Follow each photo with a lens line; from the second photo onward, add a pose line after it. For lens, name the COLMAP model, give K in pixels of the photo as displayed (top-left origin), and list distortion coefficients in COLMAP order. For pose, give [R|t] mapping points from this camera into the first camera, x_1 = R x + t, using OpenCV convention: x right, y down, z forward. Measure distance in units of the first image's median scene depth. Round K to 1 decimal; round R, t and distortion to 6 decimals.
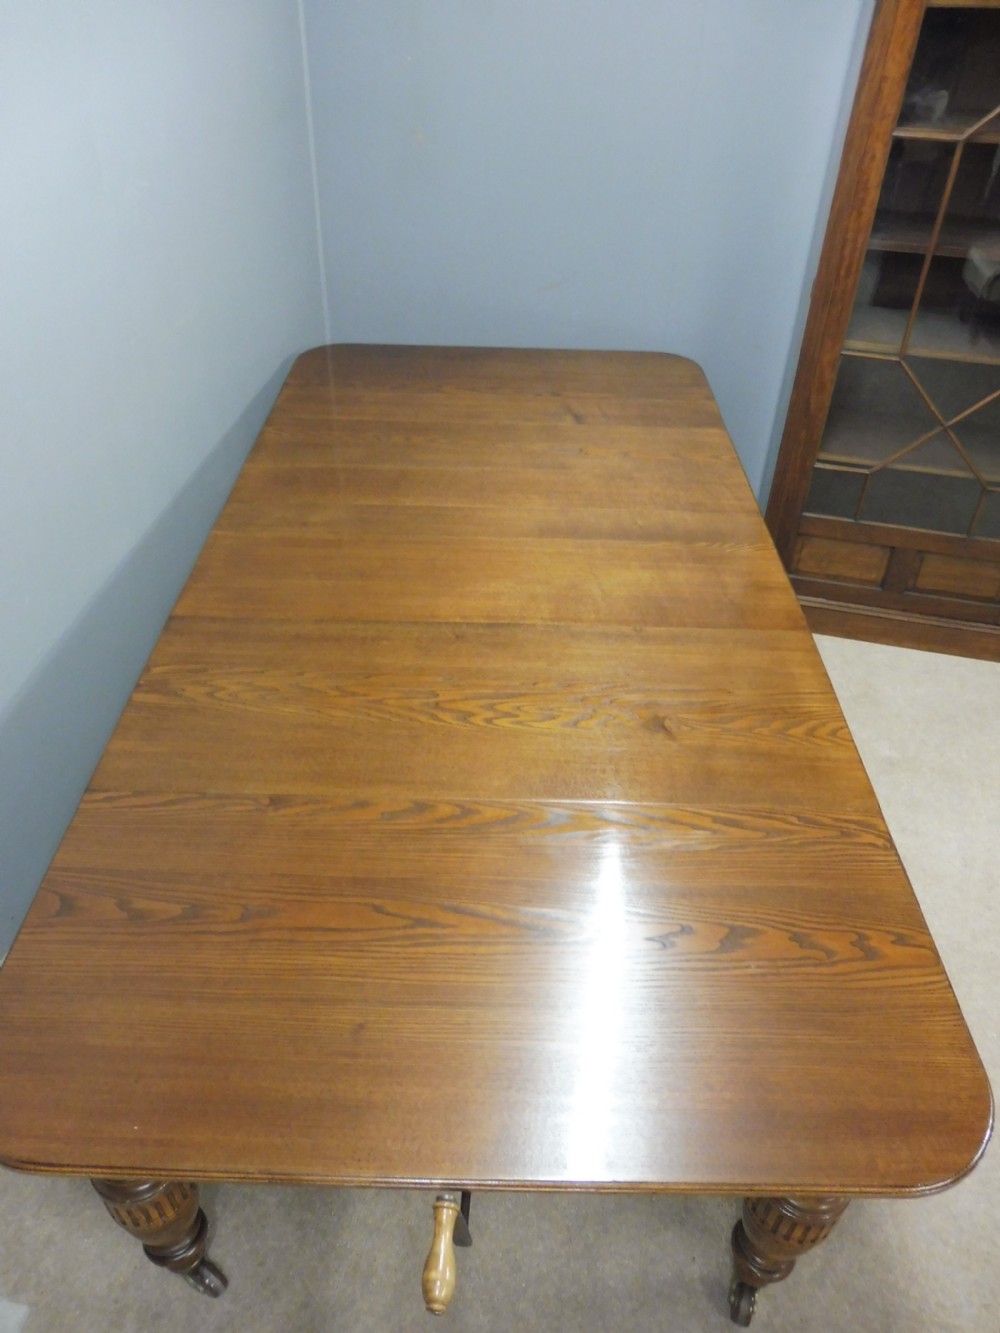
lens RADIAL K [[968.4, 0, 486.8], [0, 968.4, 661.6], [0, 0, 1]] dist [-0.044758, 0.008226]
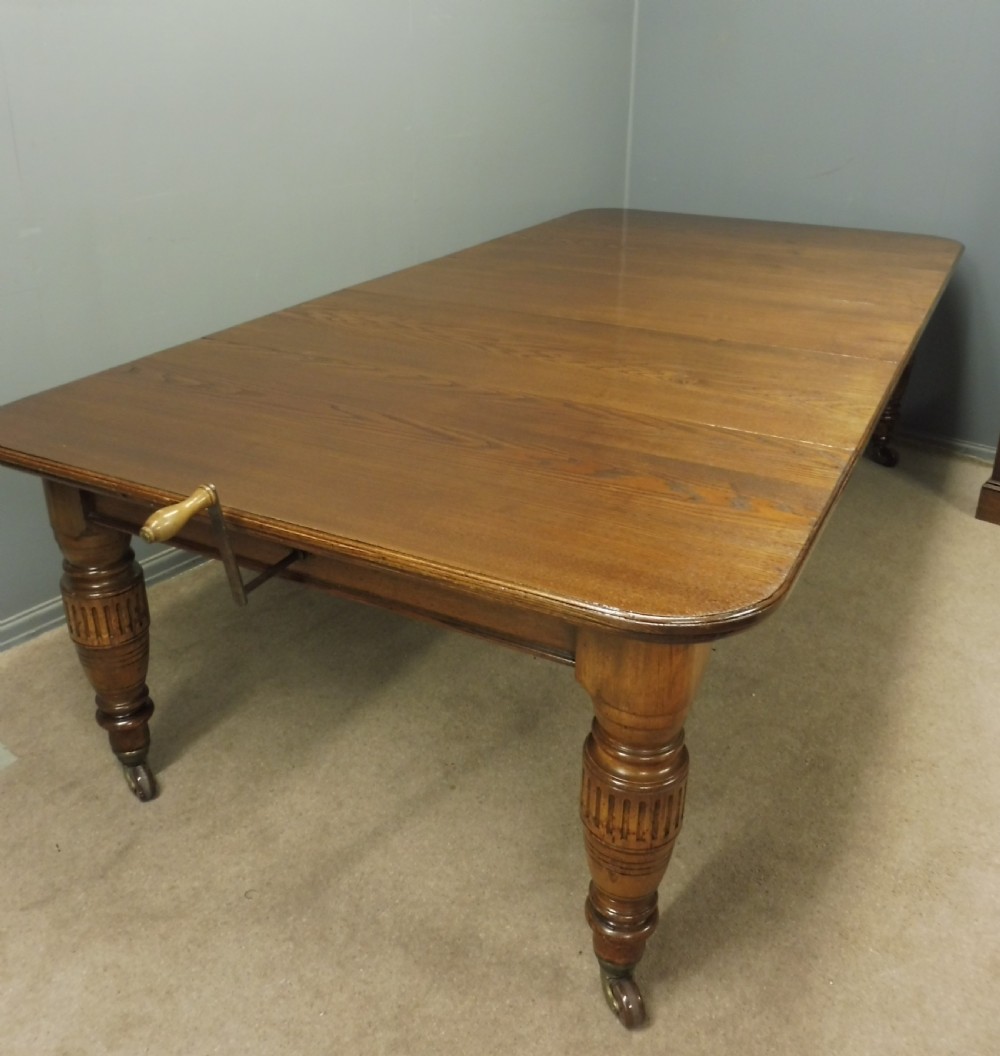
lens RADIAL K [[1012.7, 0, 484.9], [0, 1012.7, 427.1], [0, 0, 1]] dist [-0.066822, 0.008629]
pose [[0.888569, 0.133578, -0.438864, 0.465710], [-0.259698, 0.935083, -0.241198, 0.418058], [0.378155, 0.328293, 0.865576, 0.030594]]
